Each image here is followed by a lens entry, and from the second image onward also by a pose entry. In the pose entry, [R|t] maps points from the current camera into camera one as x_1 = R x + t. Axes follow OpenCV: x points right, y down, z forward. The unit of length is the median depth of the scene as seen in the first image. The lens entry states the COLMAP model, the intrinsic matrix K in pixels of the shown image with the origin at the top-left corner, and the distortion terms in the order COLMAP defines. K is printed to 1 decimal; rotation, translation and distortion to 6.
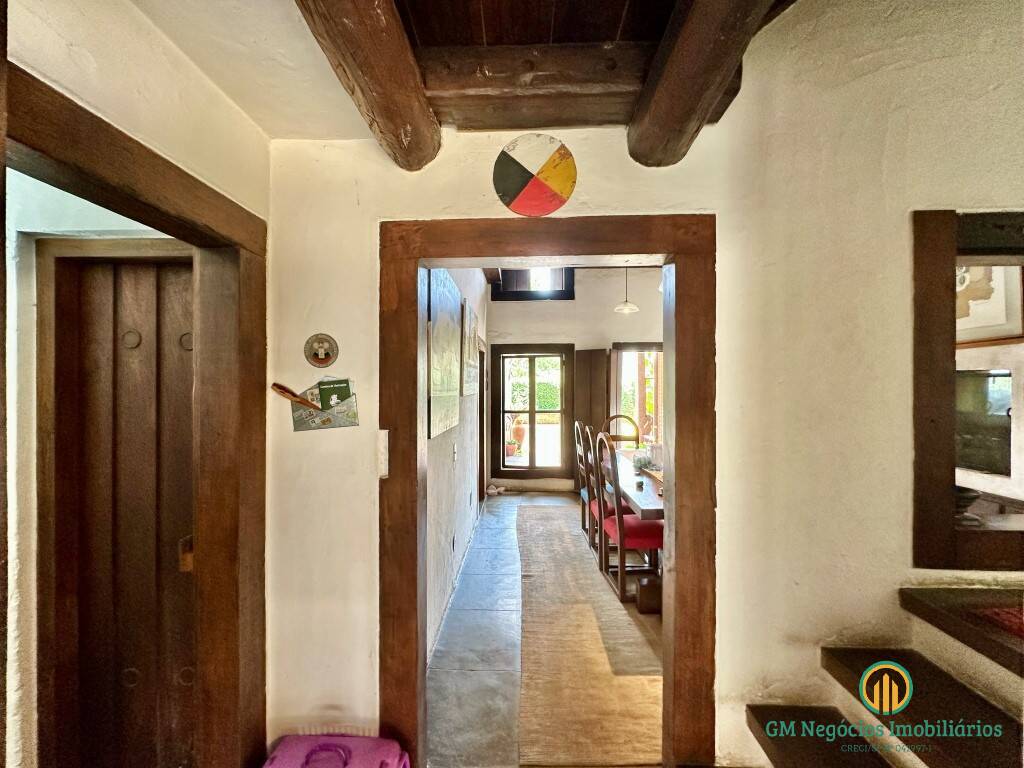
lens RADIAL K [[409.0, 0, 512.7], [0, 409.0, 384.9], [0, 0, 1]] dist [-0.003846, 0.000326]
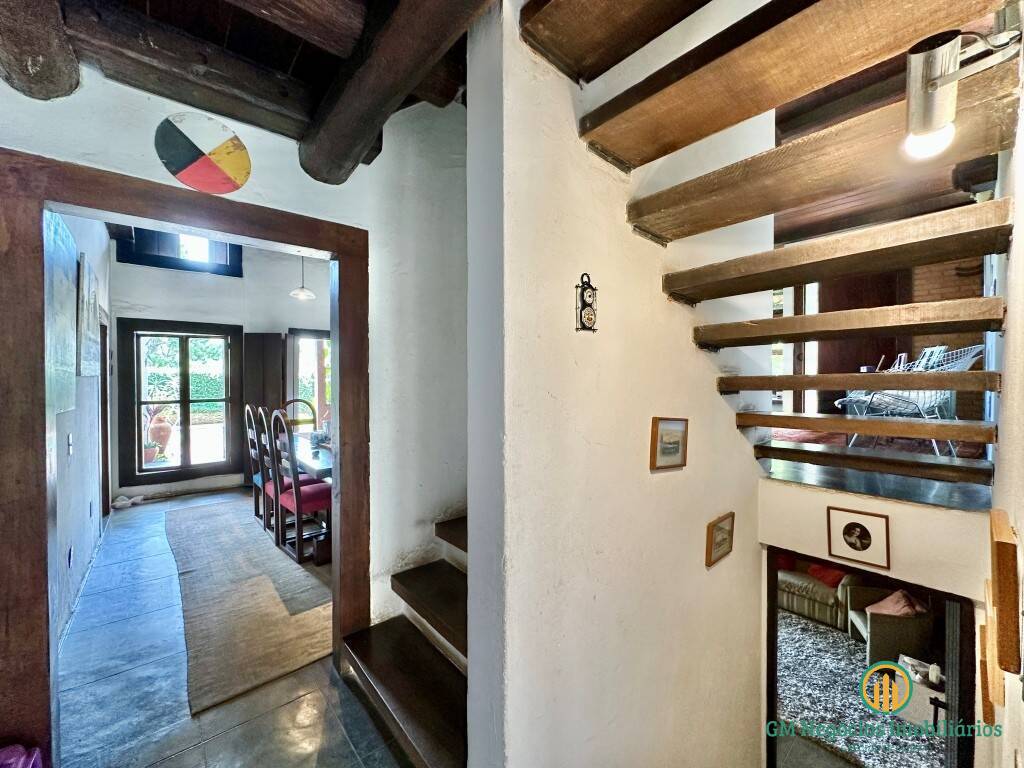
lens RADIAL K [[409.0, 0, 512.1], [0, 409.0, 383.2], [0, 0, 1]] dist [-0.003846, 0.000326]
pose [[0.739768, -0.008108, 0.672813, -0.048169], [0.002634, 0.999955, 0.009154, 0.053694], [-0.672856, -0.005000, 0.739756, -0.217554]]
